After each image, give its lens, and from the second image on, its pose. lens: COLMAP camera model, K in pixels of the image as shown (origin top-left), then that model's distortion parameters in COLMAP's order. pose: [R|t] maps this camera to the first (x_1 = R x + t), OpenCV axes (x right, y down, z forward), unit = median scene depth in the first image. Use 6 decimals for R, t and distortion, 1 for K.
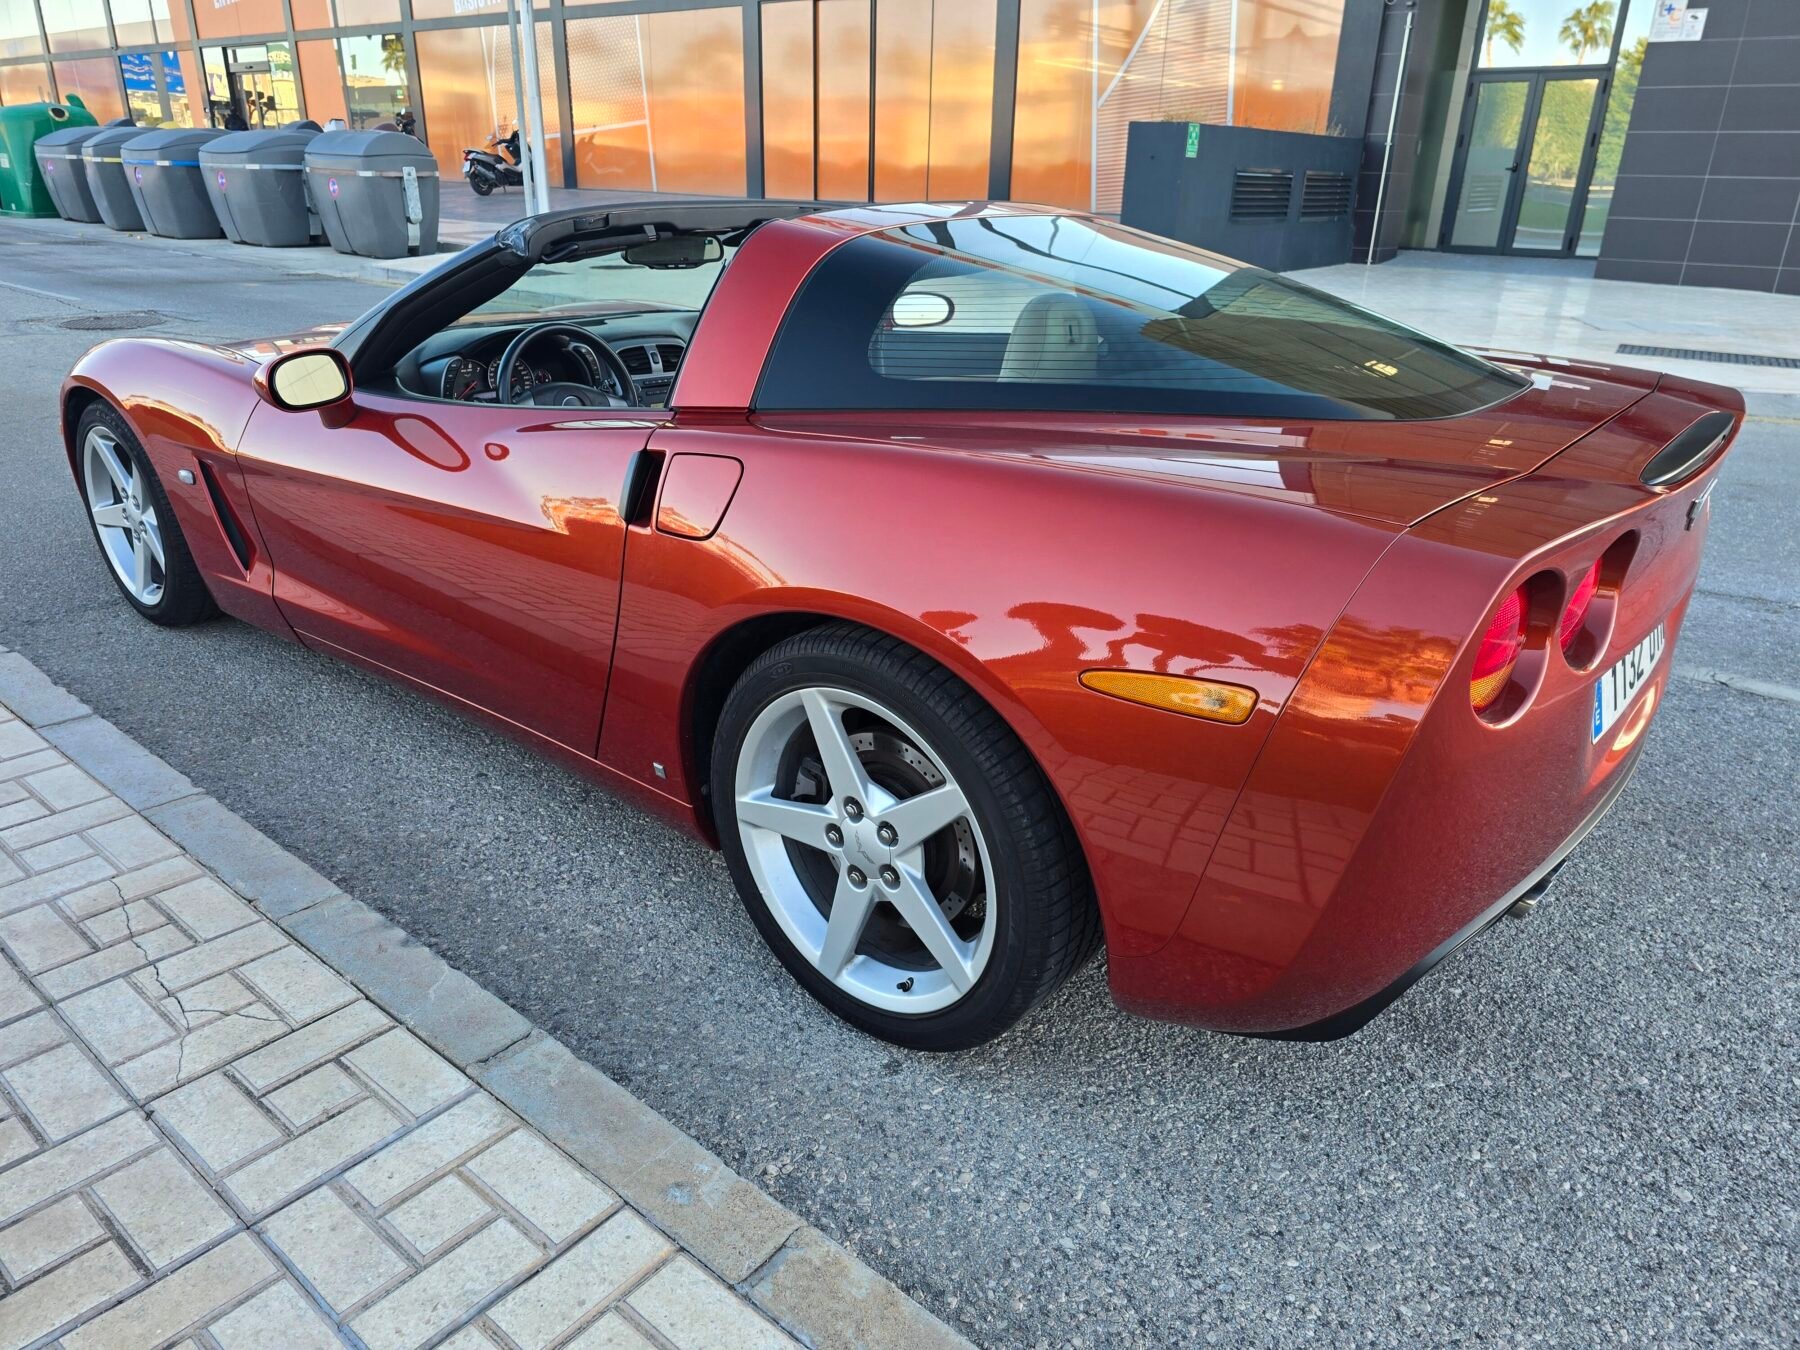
lens RADIAL K [[1215.8, 0, 905.6], [0, 1215.8, 649.6], [0, 0, 1]] dist [0.049662, -0.042178]
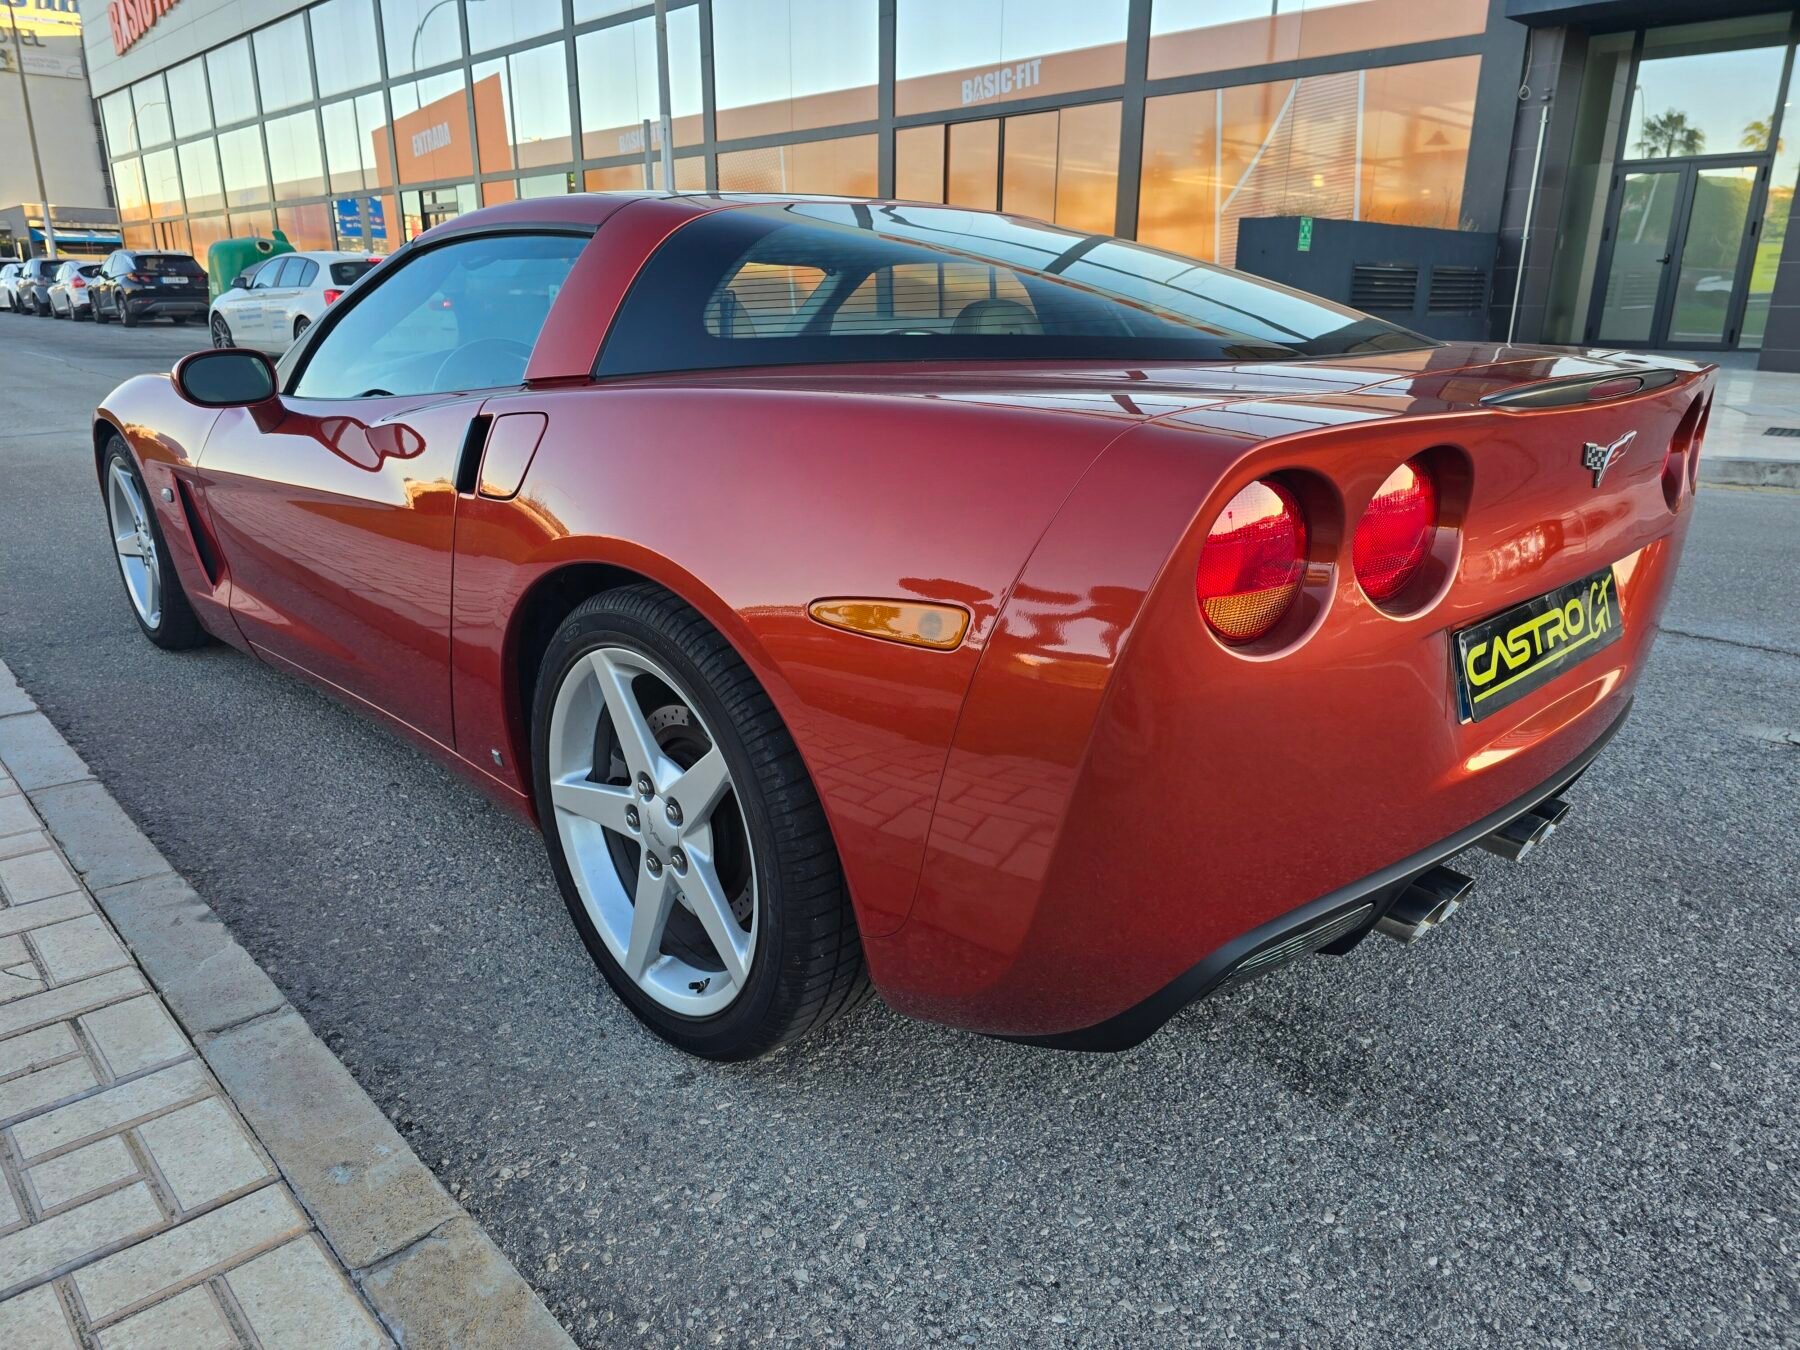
lens RADIAL K [[1215.8, 0, 898.9], [0, 1215.8, 656.4], [0, 0, 1]] dist [0.049662, -0.042178]
pose [[0.991862, 0.018361, -0.125986, 0.250254], [-0.029356, 0.995864, -0.085980, 0.103268], [0.123886, 0.088979, 0.988299, 0.099739]]
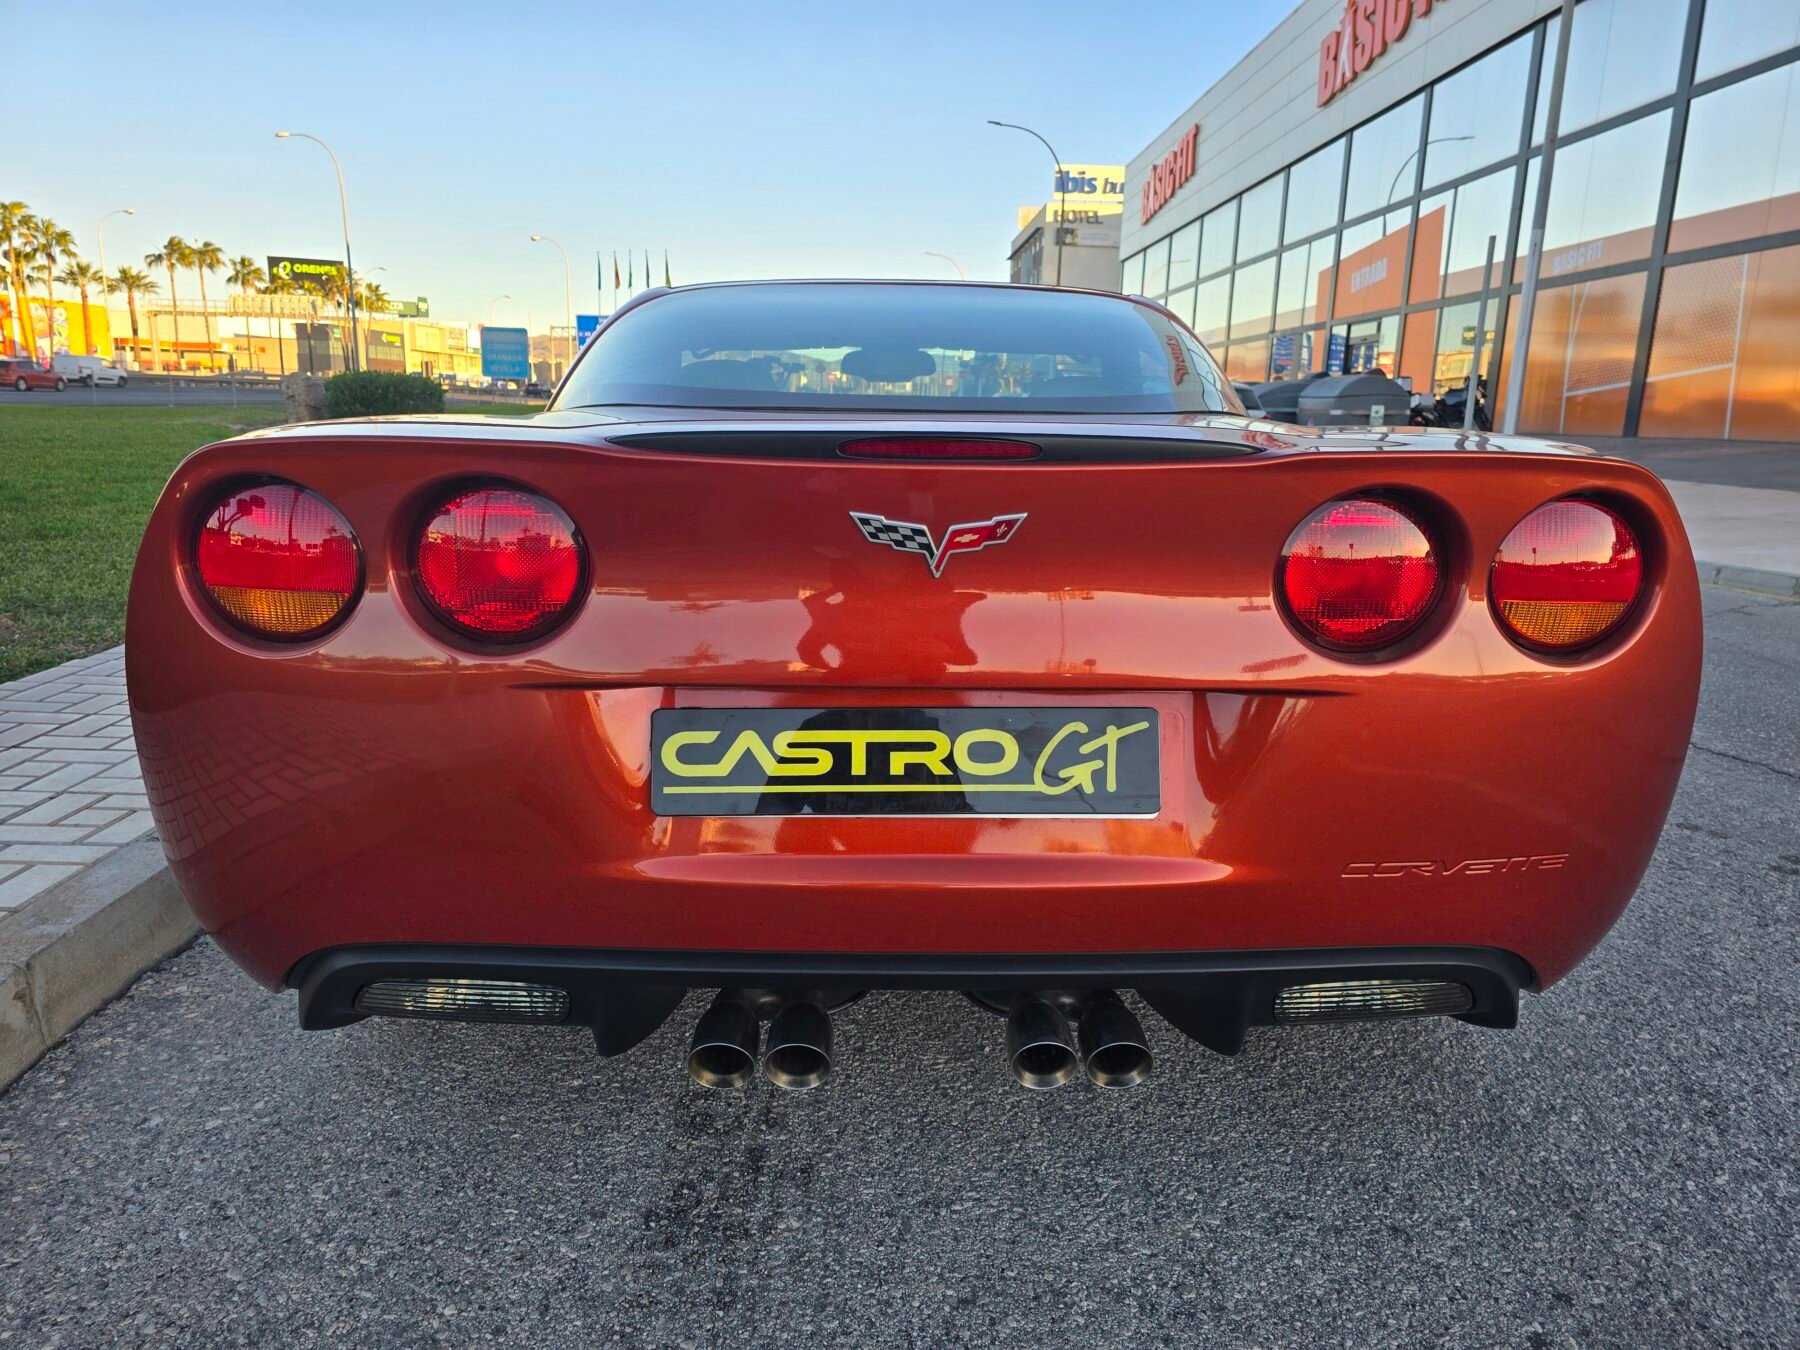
lens RADIAL K [[1215.8, 0, 904.3], [0, 1215.8, 671.5], [0, 0, 1]] dist [0.049662, -0.042178]
pose [[0.652699, 0.150608, -0.742497, 1.057404], [-0.285265, 0.956771, -0.056694, -0.004950], [0.701860, 0.248812, 0.667446, 0.539150]]
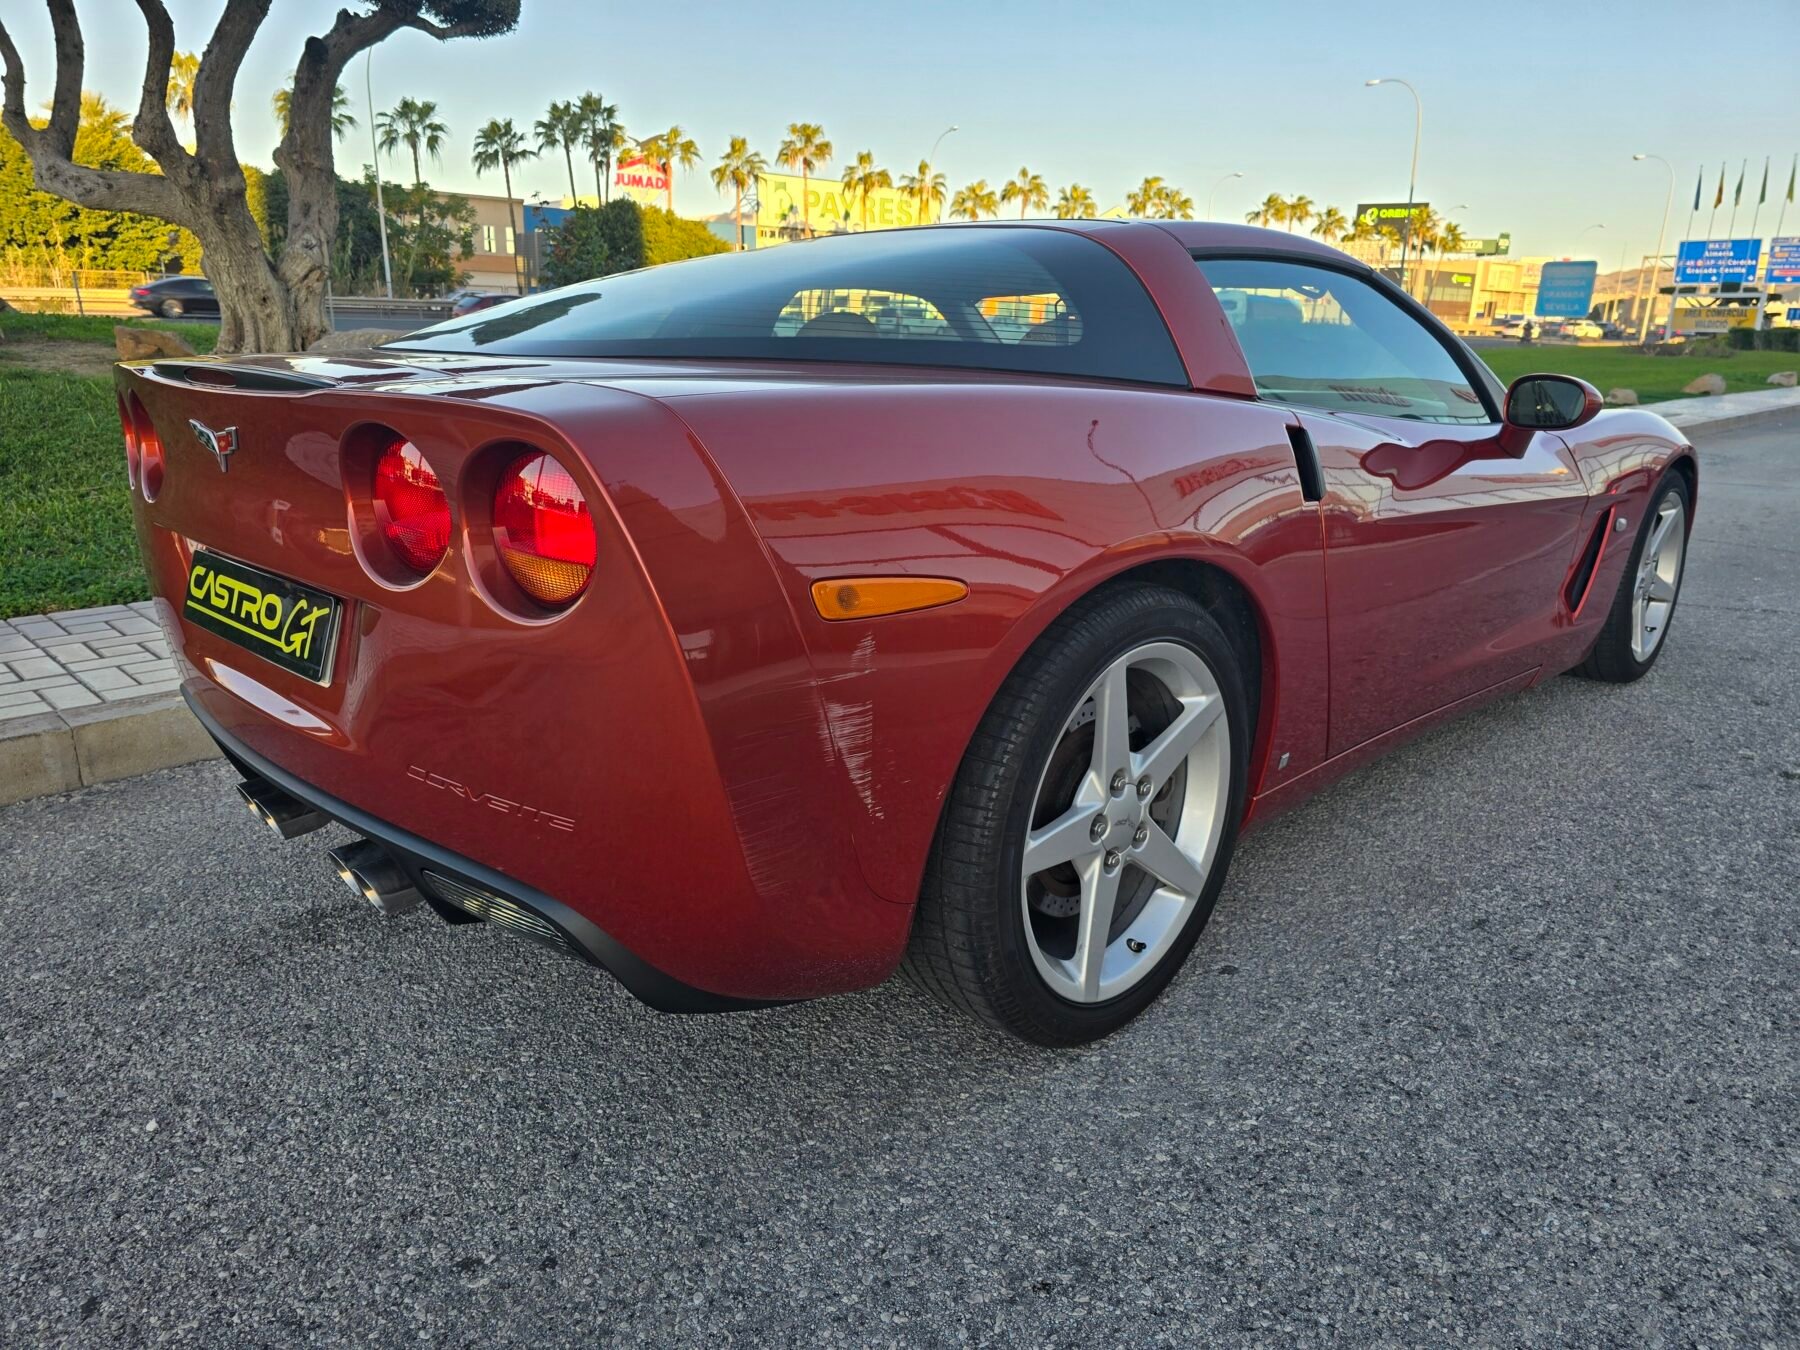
lens RADIAL K [[1215.8, 0, 893.8], [0, 1215.8, 665.6], [0, 0, 1]] dist [0.049662, -0.042178]
pose [[-0.094703, 0.239839, -0.966183, 1.413500], [-0.386325, 0.885629, 0.257709, -0.370694], [0.917488, 0.397666, 0.008784, 1.421001]]
